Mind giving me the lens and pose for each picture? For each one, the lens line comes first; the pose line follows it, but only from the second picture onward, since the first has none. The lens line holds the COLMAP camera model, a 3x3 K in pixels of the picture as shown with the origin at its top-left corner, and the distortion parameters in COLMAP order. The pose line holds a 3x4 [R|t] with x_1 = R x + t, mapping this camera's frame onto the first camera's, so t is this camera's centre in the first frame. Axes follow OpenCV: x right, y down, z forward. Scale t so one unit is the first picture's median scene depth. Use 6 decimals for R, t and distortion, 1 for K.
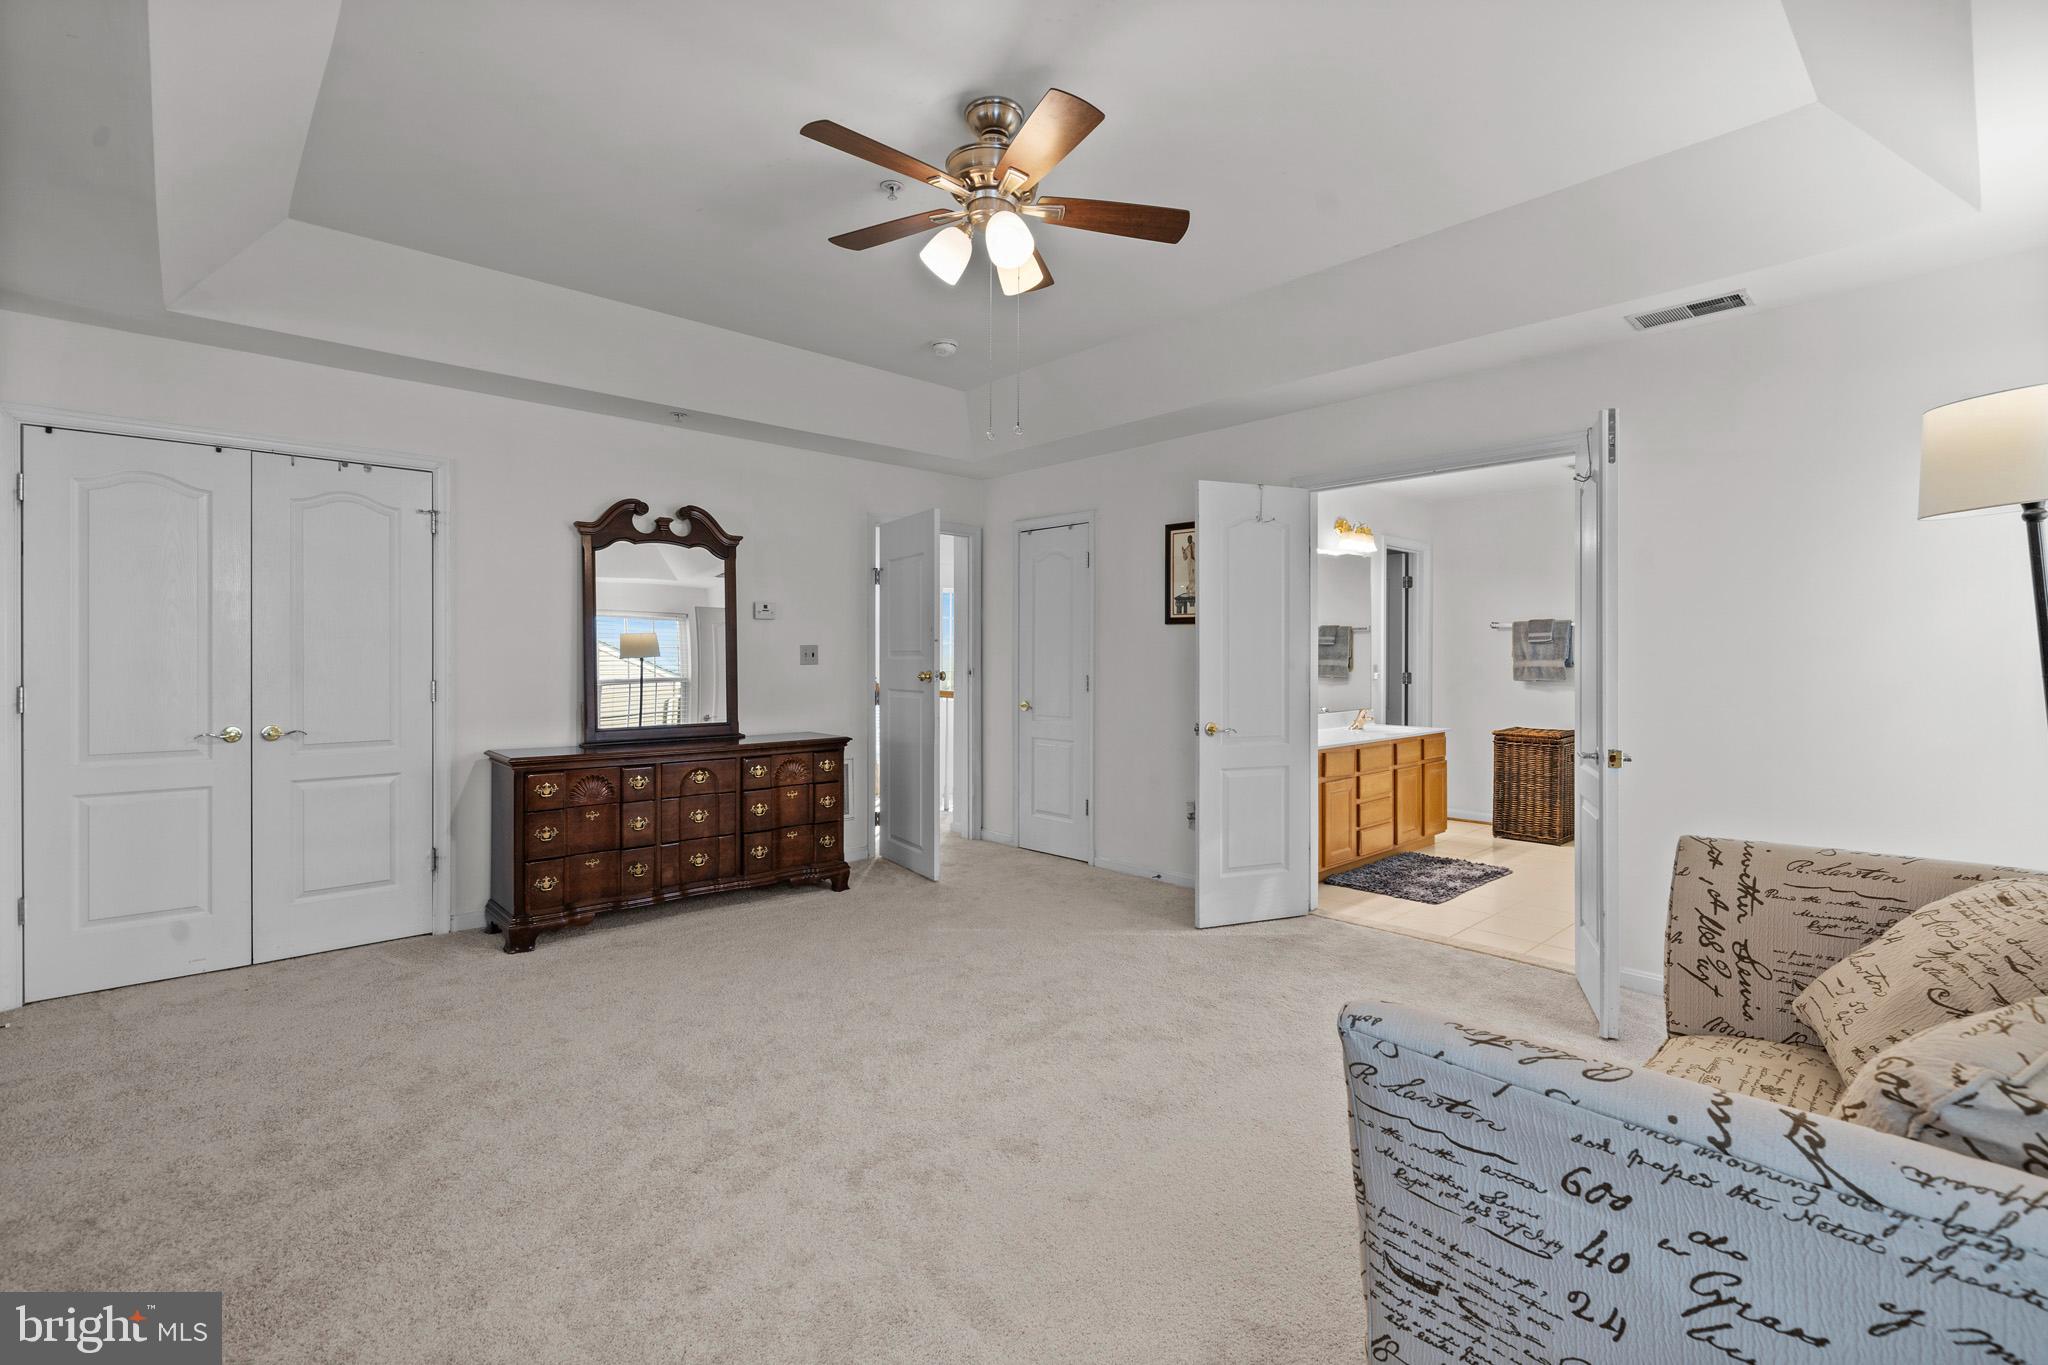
lens RADIAL K [[916.5, 0, 1031.9], [0, 916.5, 660.3], [0, 0, 1]] dist [0.000392, 0.000082]
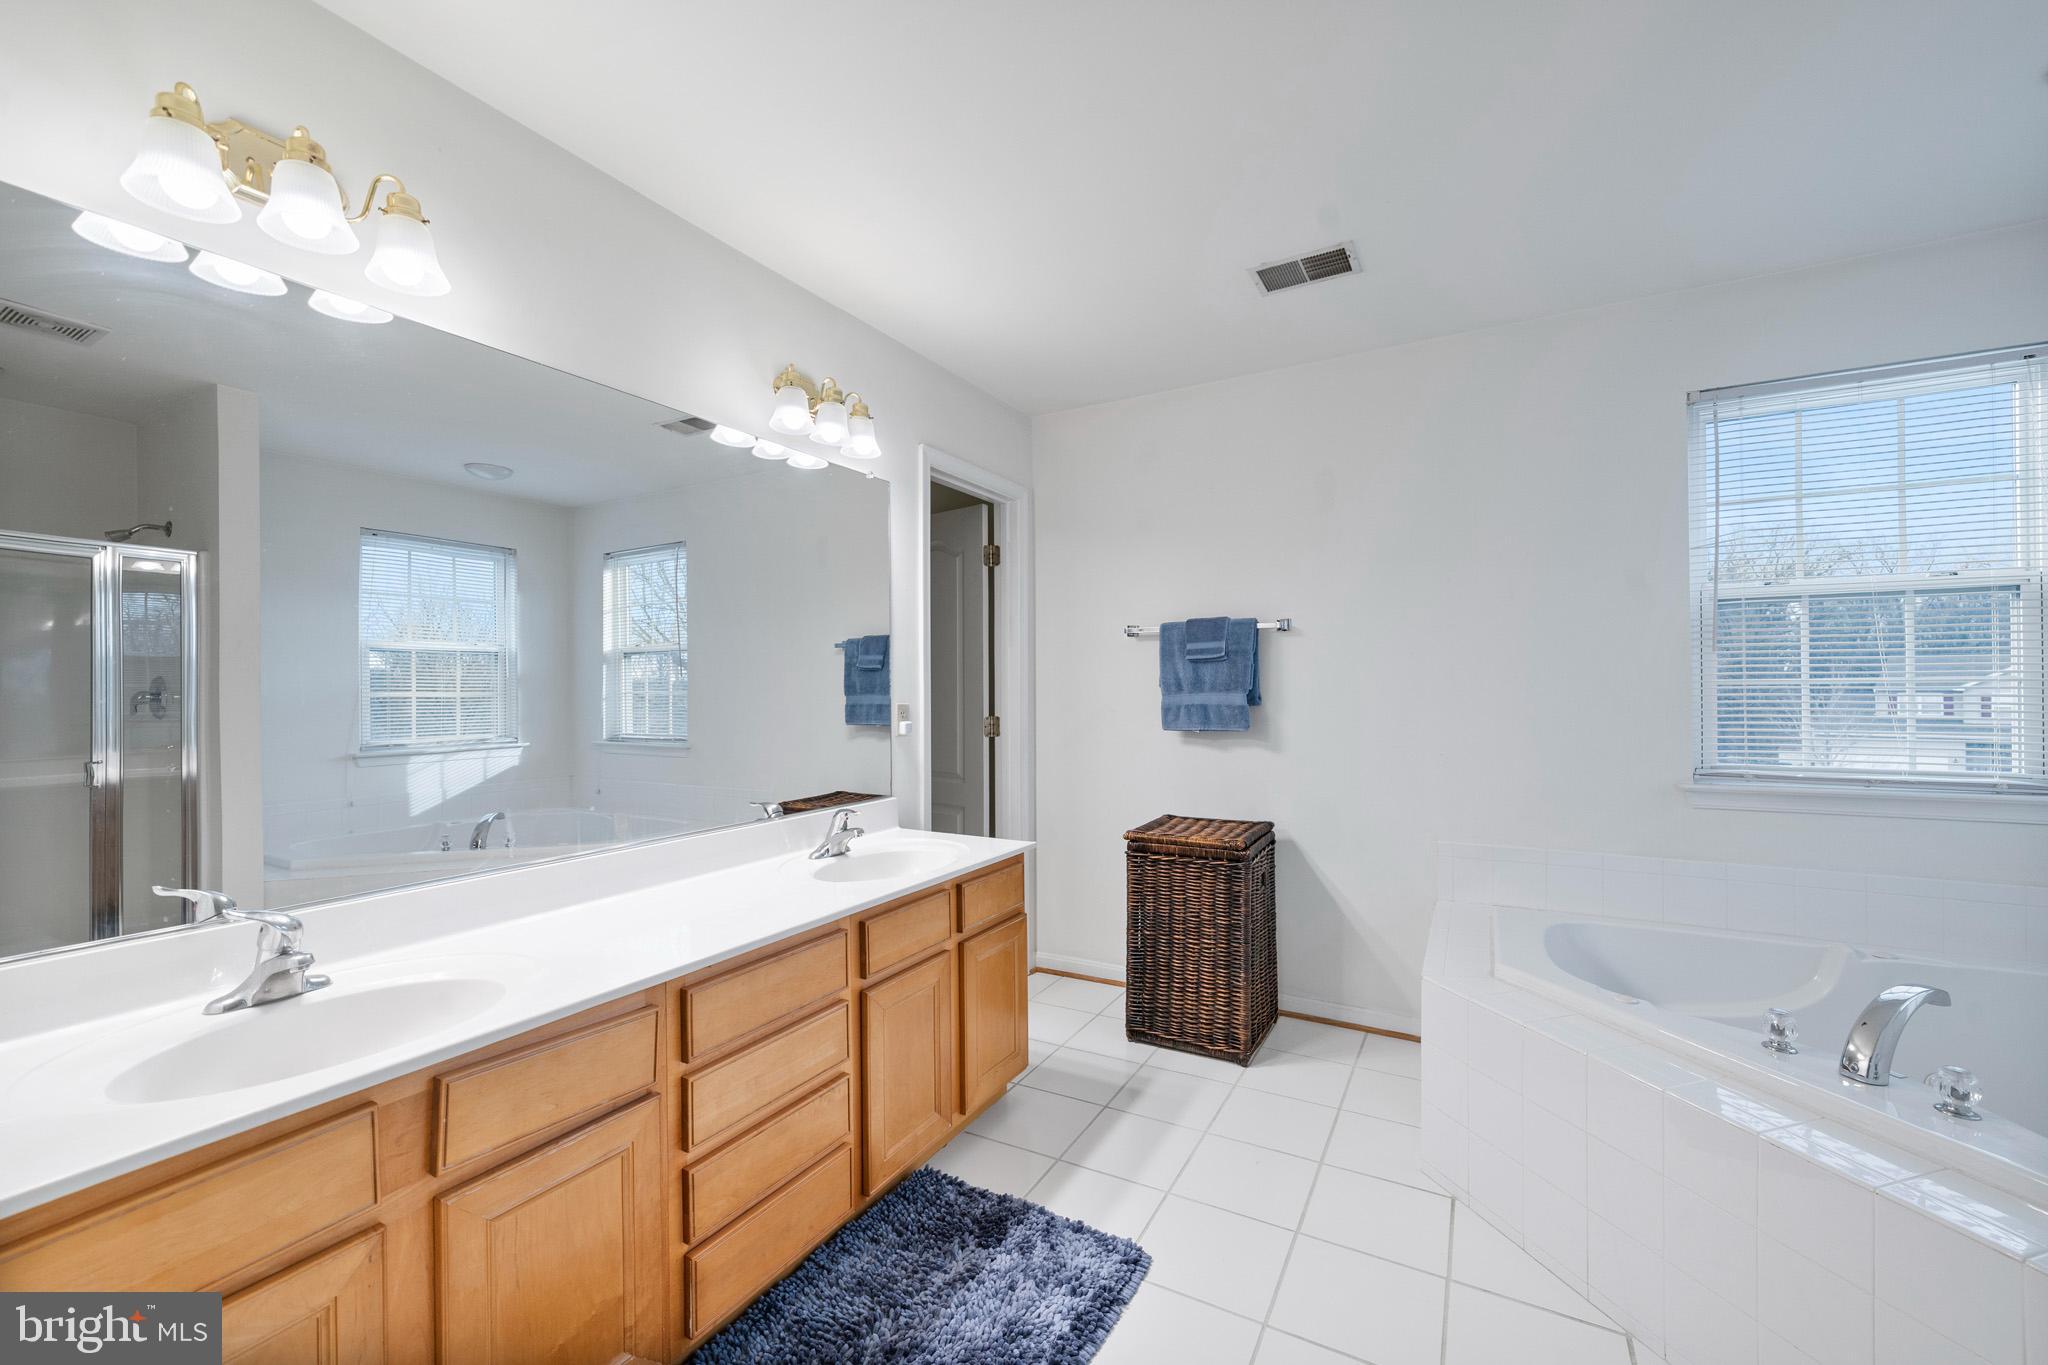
lens RADIAL K [[800.8, 0, 1037.8], [0, 800.8, 694.4], [0, 0, 1]] dist [-0.005477, -0.000126]
pose [[0.953035, -0.007491, 0.302767, 0.321514], [0.009019, 0.999953, -0.003647, 0.001710], [-0.302725, 0.006206, 0.953058, 0.588260]]
